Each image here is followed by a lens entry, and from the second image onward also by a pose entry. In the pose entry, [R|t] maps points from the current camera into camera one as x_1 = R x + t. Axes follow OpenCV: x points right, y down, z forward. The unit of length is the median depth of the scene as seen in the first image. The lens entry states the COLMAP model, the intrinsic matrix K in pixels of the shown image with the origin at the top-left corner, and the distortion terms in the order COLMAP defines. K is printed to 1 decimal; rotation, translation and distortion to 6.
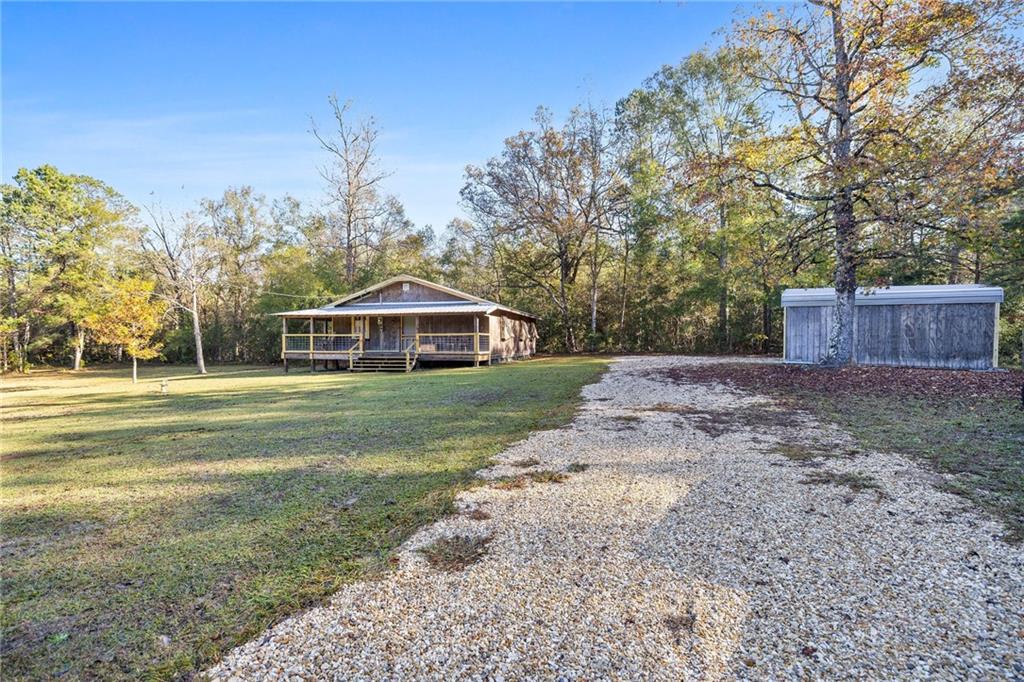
lens RADIAL K [[431.2, 0, 507.3], [0, 431.2, 341.5], [0, 0, 1]] dist [-0.002714, -0.000231]
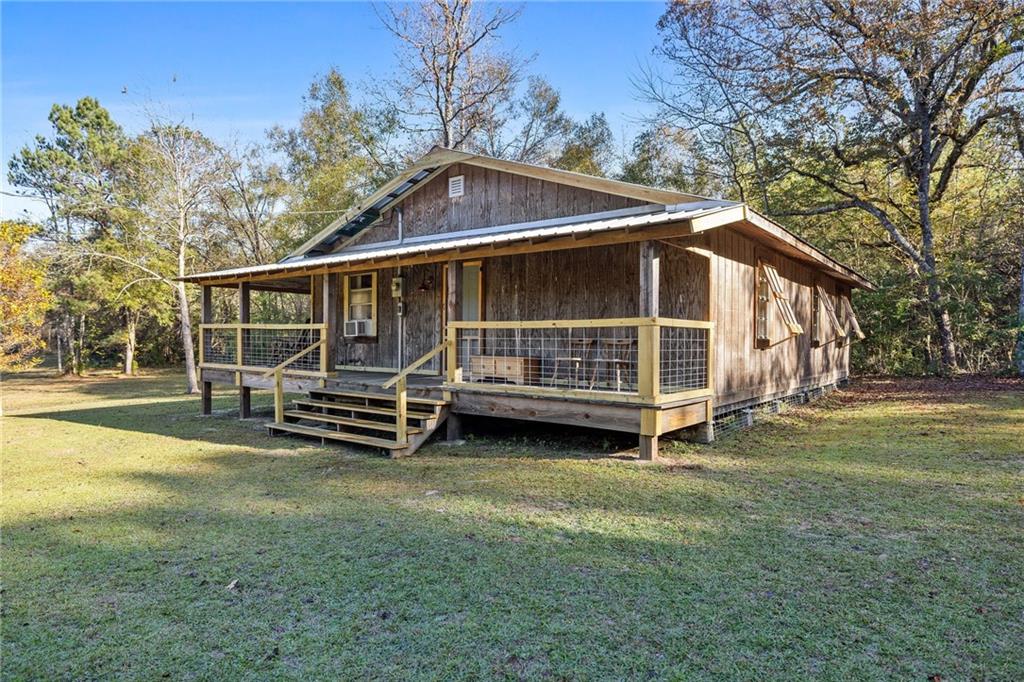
lens RADIAL K [[587.3, 0, 504.2], [0, 587.3, 333.8], [0, 0, 1]] dist [-0.006181, -0.000965]
pose [[0.919044, 0.007073, -0.394090, -0.014369], [-0.010758, 0.999917, -0.007144, -0.006247], [0.394007, 0.010805, 0.919044, 0.558520]]
